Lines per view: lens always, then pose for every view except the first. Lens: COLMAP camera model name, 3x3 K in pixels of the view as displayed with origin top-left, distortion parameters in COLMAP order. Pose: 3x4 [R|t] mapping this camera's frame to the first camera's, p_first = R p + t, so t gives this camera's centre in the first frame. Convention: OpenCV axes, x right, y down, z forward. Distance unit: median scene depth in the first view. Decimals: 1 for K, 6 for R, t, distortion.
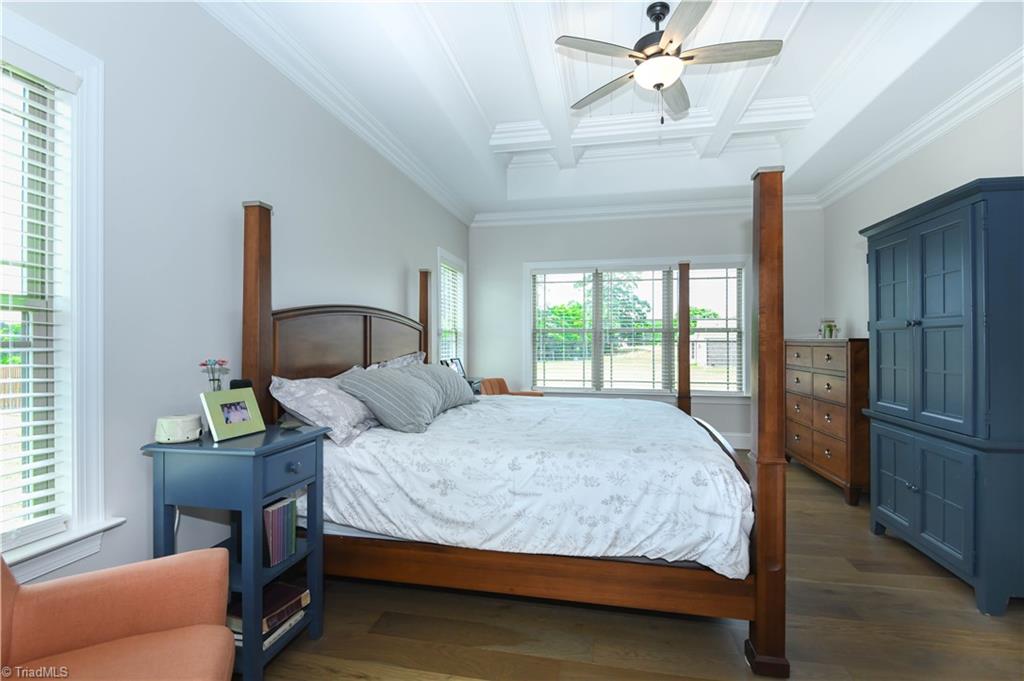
lens RADIAL K [[467.1, 0, 512.0], [0, 467.1, 340.5], [0, 0, 1]] dist [0.024385, -0.017782]
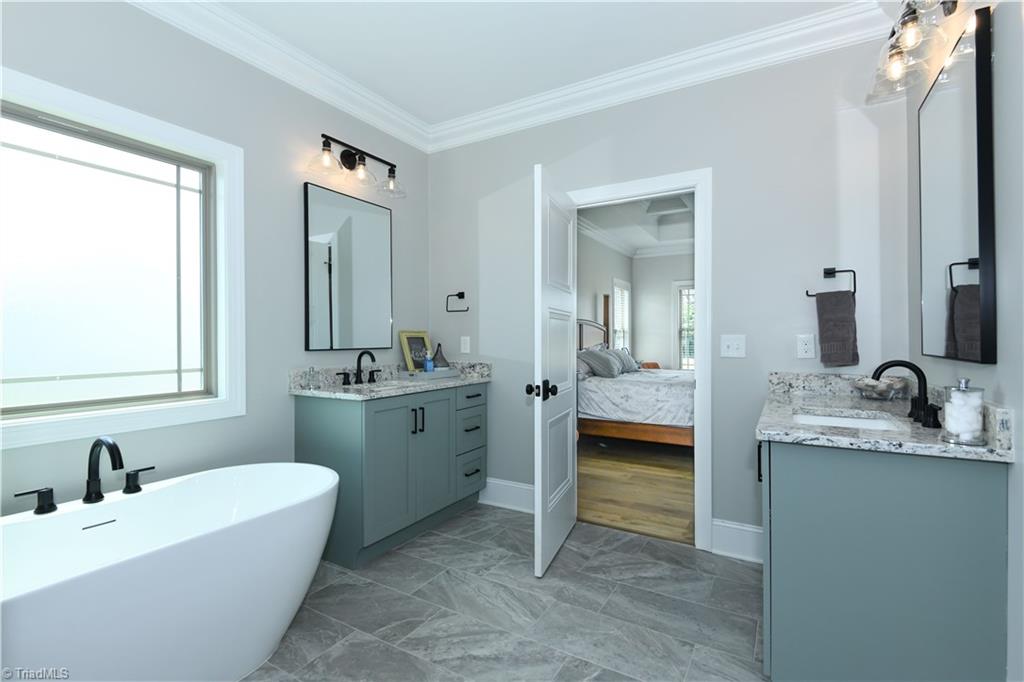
lens RADIAL K [[467.1, 0, 512.0], [0, 467.1, 341.0], [0, 0, 1]] dist [0.024385, -0.017782]
pose [[0.945860, -0.000040, -0.324573, 0.049301], [0.002925, 0.999960, 0.008399, 0.000579], [0.324560, -0.008893, 0.945823, -0.947433]]
